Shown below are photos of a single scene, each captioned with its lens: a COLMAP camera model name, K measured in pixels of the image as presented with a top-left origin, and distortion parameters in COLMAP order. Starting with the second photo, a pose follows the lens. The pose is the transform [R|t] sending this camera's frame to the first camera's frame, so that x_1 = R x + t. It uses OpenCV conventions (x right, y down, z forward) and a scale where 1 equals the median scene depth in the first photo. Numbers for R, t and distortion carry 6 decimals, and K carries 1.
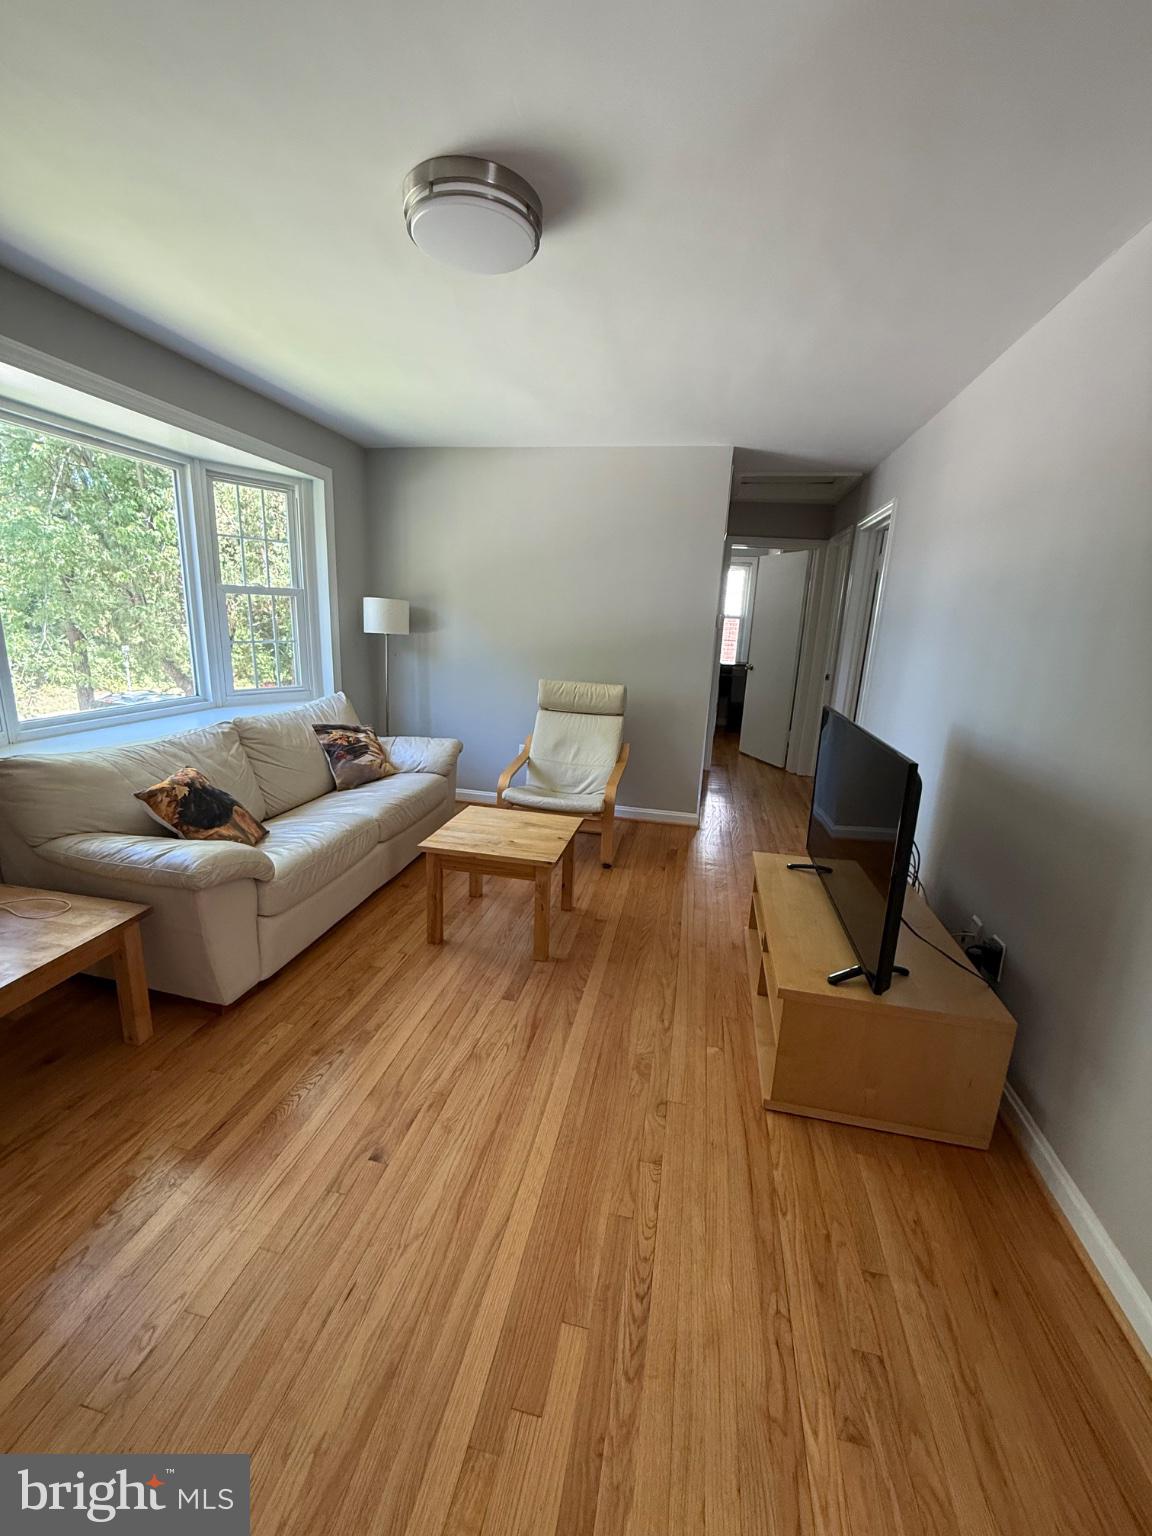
lens RADIAL K [[611.4, 0, 576.3], [0, 611.4, 765.2], [0, 0, 1]] dist [0.000007, 0.000396]
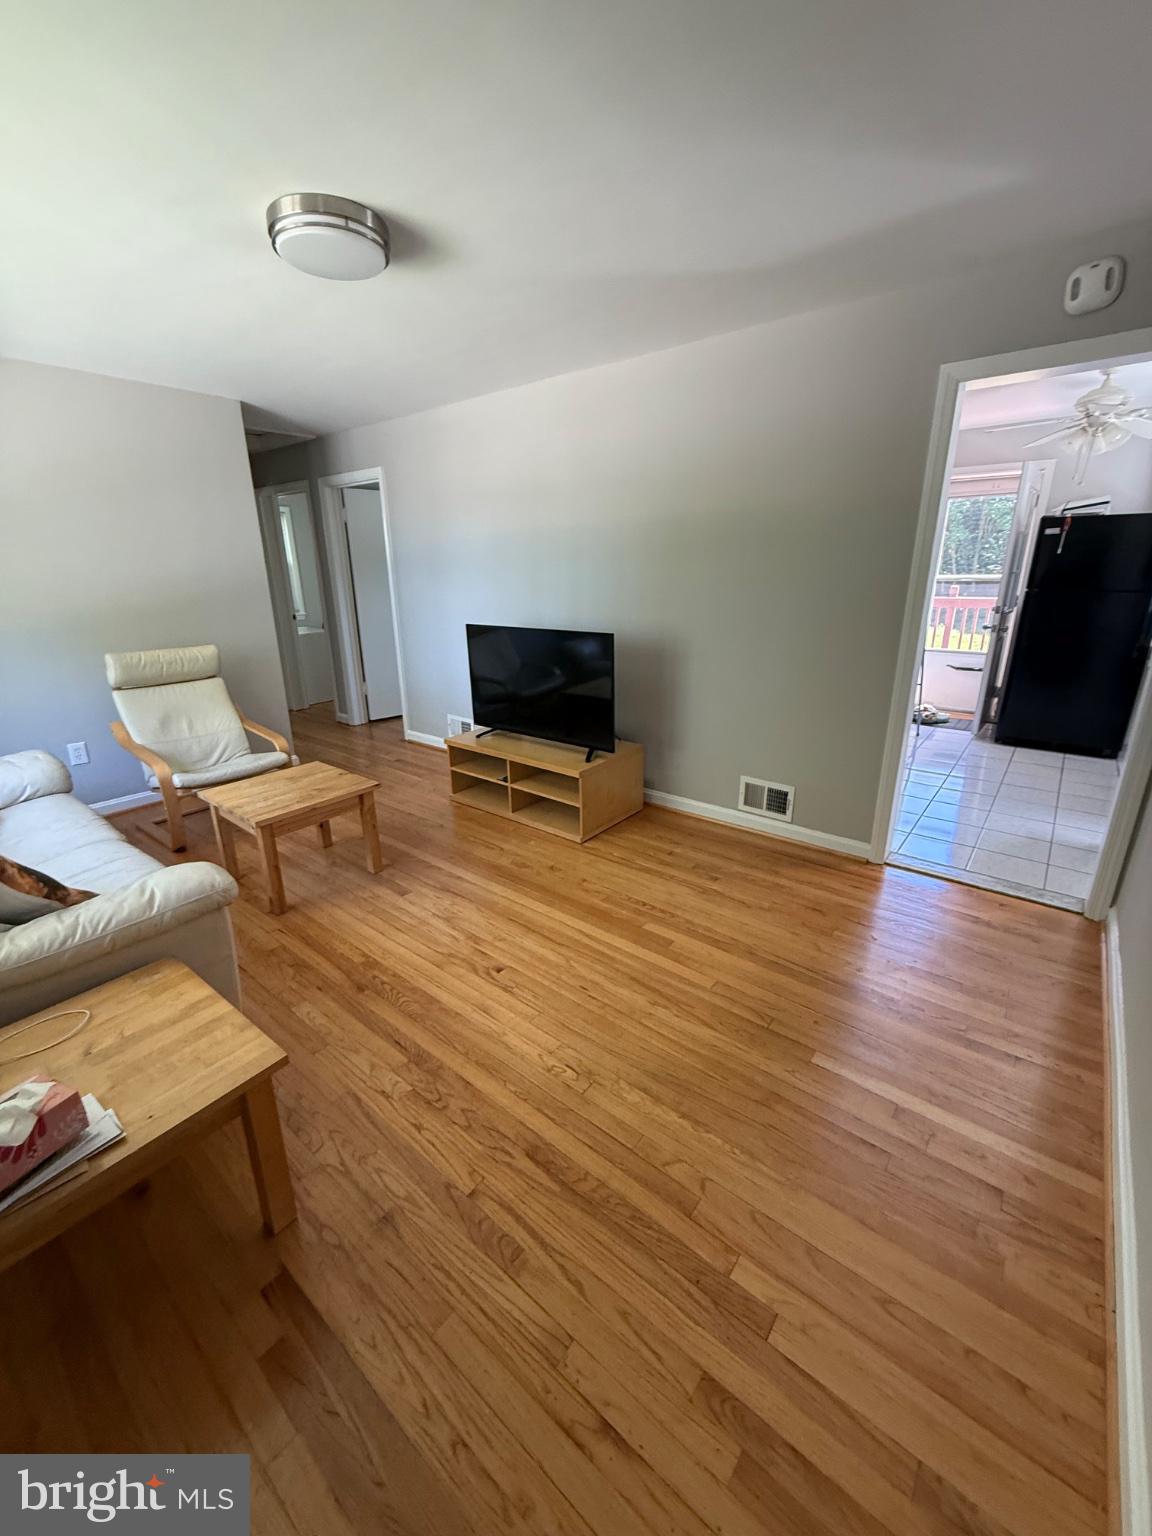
lens RADIAL K [[611.4, 0, 578.2], [0, 611.4, 767.8], [0, 0, 1]] dist [0.000007, 0.000396]
pose [[0.453570, -0.329446, 0.828094, -0.880236], [0.245704, 0.939383, 0.239142, -0.062665], [-0.856682, 0.094998, 0.507022, 0.058368]]
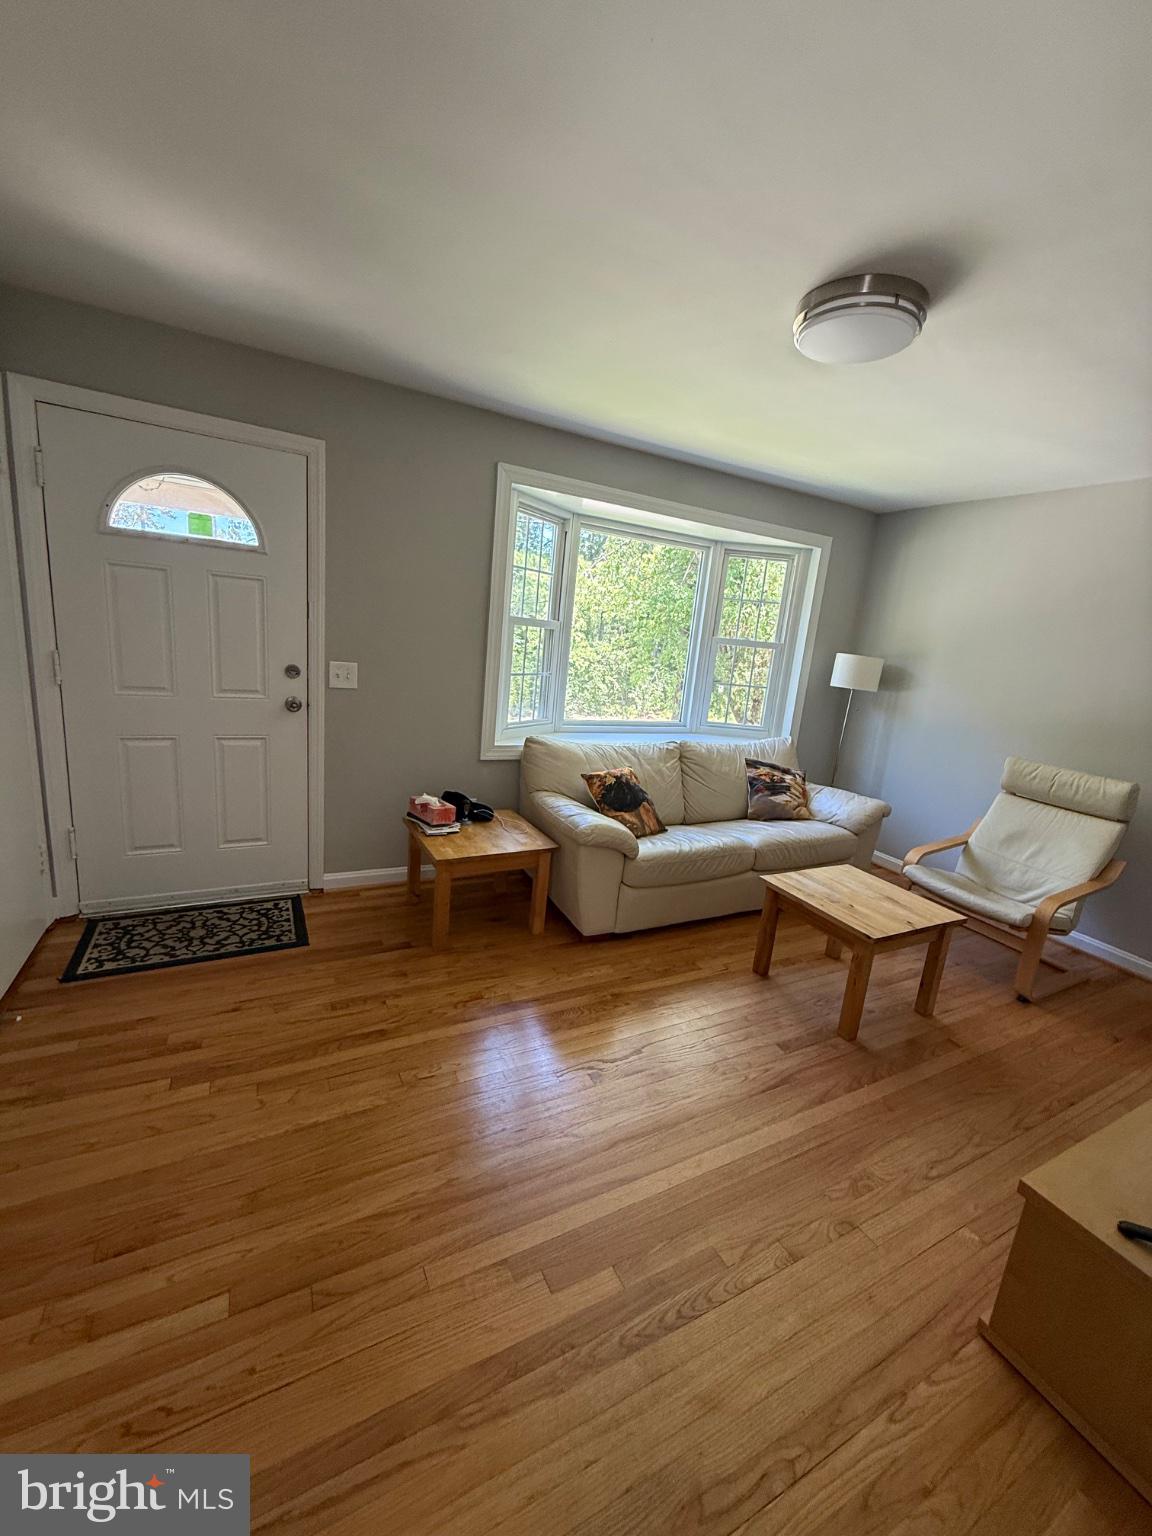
lens RADIAL K [[611.4, 0, 576.0], [0, 611.4, 765.4], [0, 0, 1]] dist [0.000007, 0.000396]
pose [[0.631720, 0.182055, -0.753516, 0.343658], [-0.246271, 0.968808, 0.027607, -0.009513], [0.735038, 0.168129, 0.656850, 0.018942]]
